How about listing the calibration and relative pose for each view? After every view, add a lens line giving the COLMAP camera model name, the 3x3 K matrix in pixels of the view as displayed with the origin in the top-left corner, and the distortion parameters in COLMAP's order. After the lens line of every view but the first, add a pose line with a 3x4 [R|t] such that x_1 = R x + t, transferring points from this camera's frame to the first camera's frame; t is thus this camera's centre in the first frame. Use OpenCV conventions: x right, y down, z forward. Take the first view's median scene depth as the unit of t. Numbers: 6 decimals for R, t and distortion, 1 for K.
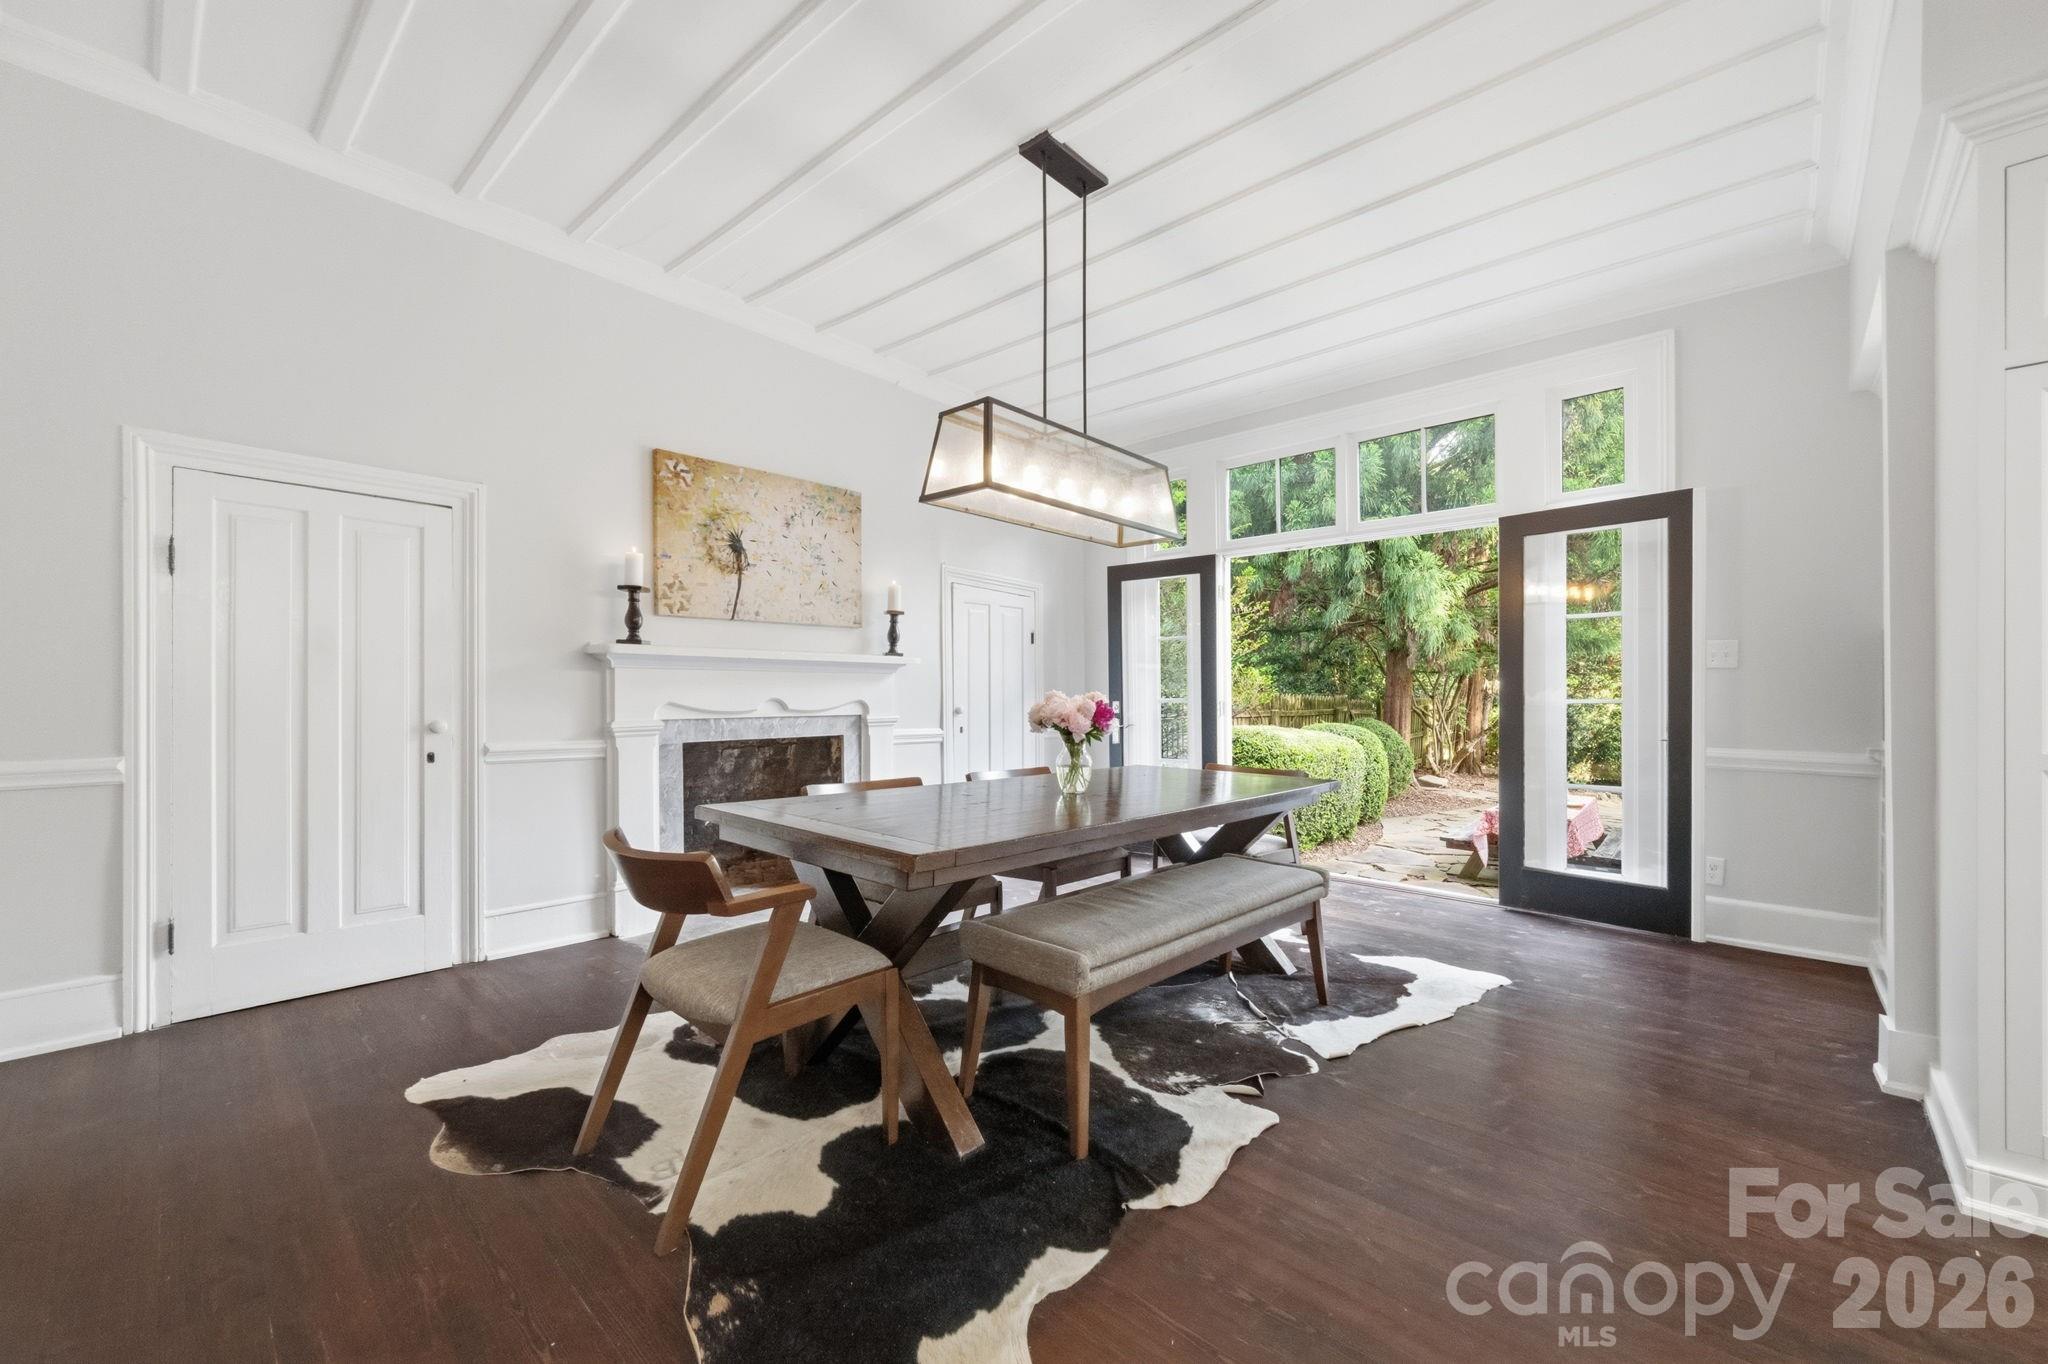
lens RADIAL K [[807.1, 0, 1026.1], [0, 807.1, 687.0], [0, 0, 1]] dist [0.000027, -0.000140]
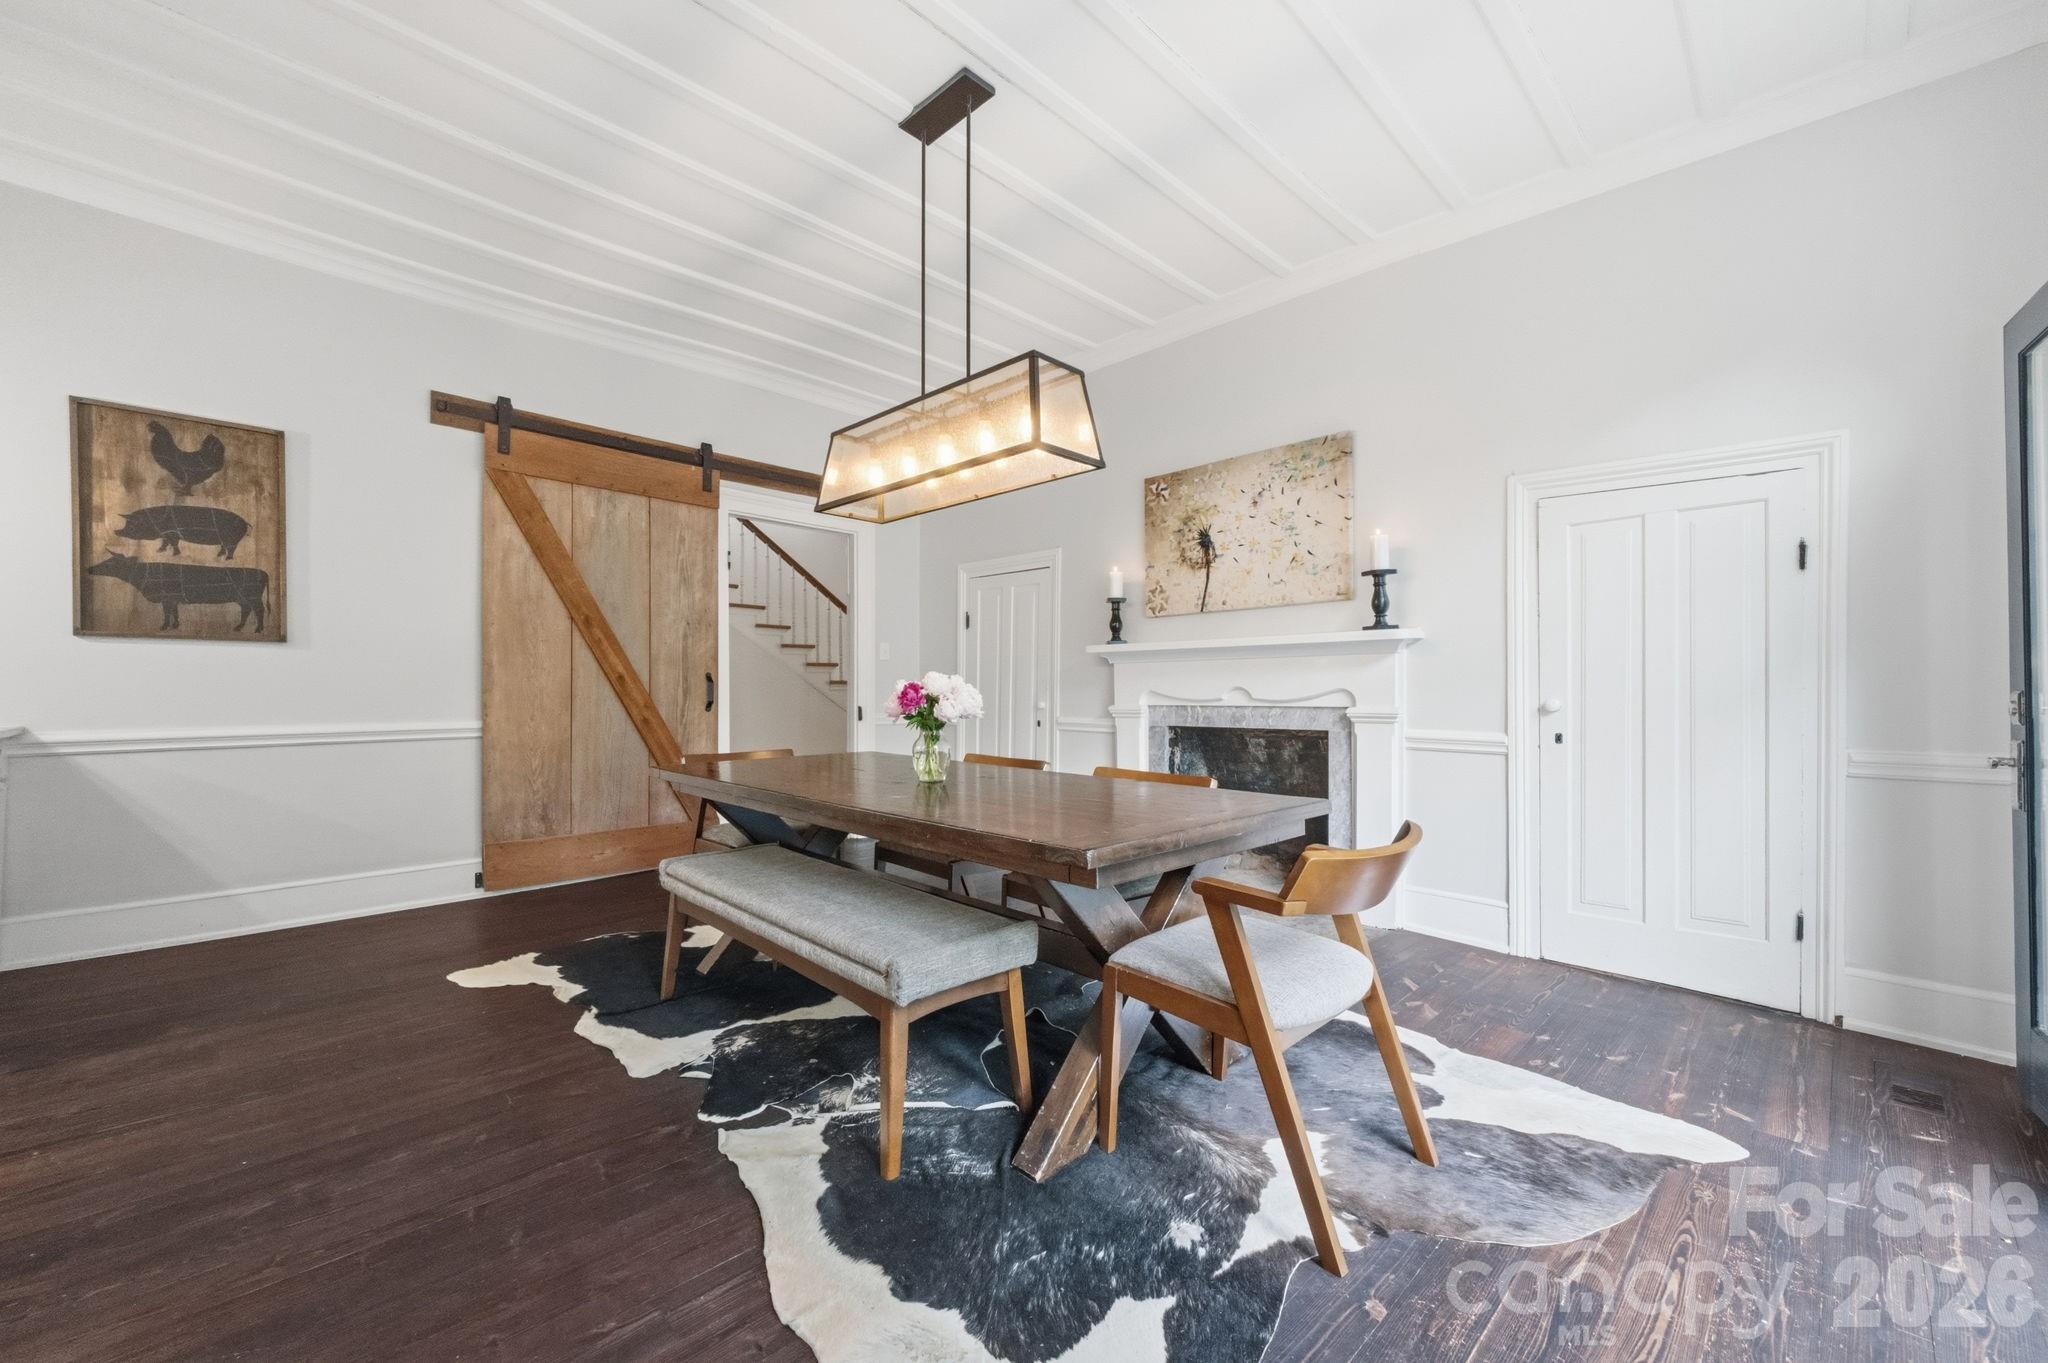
lens RADIAL K [[807.1, 0, 1023.9], [0, 807.1, 692.6], [0, 0, 1]] dist [0.000027, -0.000140]
pose [[-0.046111, 0.000980, -0.998936, 0.704940], [0.011895, 0.999929, 0.000432, 0.018317], [0.998865, -0.011863, -0.046120, 0.818582]]
